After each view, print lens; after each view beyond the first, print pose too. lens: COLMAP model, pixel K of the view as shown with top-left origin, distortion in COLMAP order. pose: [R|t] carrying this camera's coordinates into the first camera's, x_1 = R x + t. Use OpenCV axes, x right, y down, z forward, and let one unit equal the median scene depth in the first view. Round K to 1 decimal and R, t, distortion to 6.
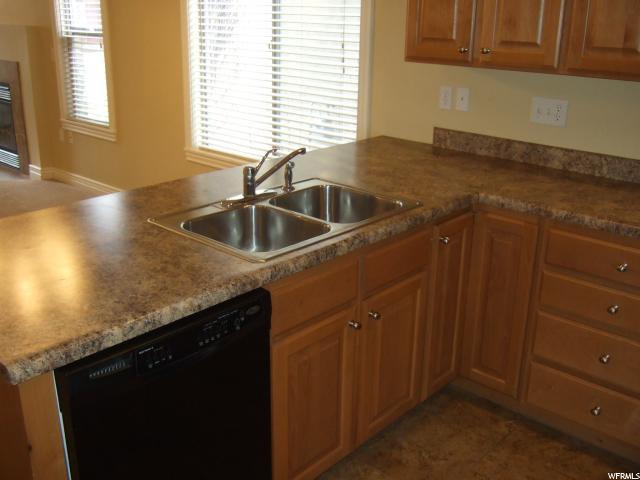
lens RADIAL K [[672.7, 0, 320.0], [0, 672.7, 240.0], [0, 0, 1]] dist [-0.005926, -0.033257]
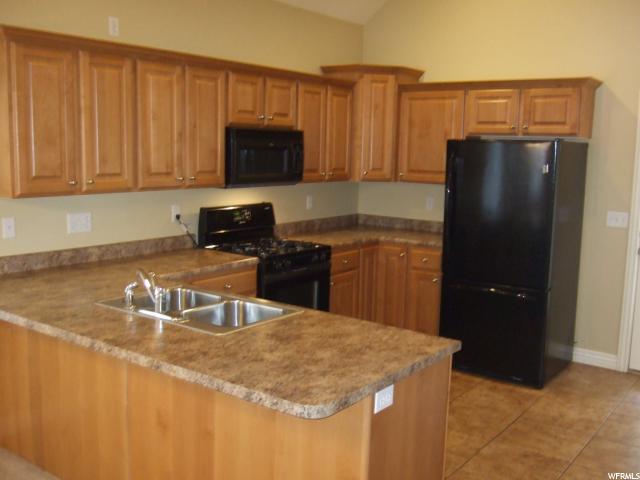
lens RADIAL K [[672.7, 0, 320.0], [0, 672.7, 240.0], [0, 0, 1]] dist [-0.005926, -0.033257]
pose [[-0.095732, -0.160432, 0.982393, -0.991789], [0.309419, 0.933238, 0.182557, -0.246310], [-0.946095, 0.321448, -0.039700, 0.588732]]
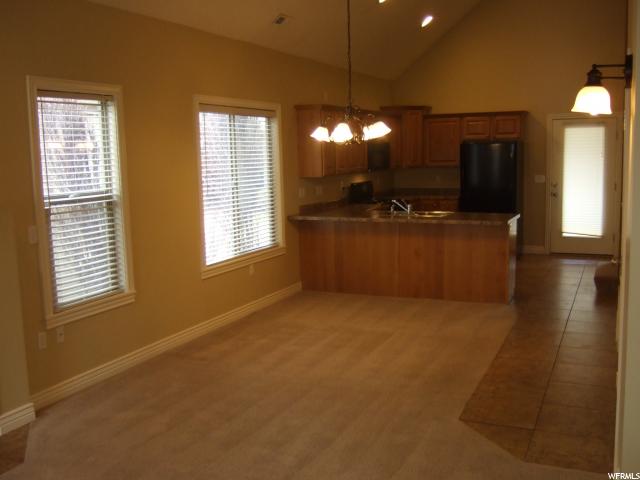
lens RADIAL K [[672.7, 0, 320.0], [0, 672.7, 240.0], [0, 0, 1]] dist [-0.005926, -0.033257]
pose [[-0.315240, -0.131771, 0.939819, -2.172668], [0.333050, 0.911965, 0.239579, -0.623153], [-0.888652, 0.388531, -0.243601, 1.631238]]
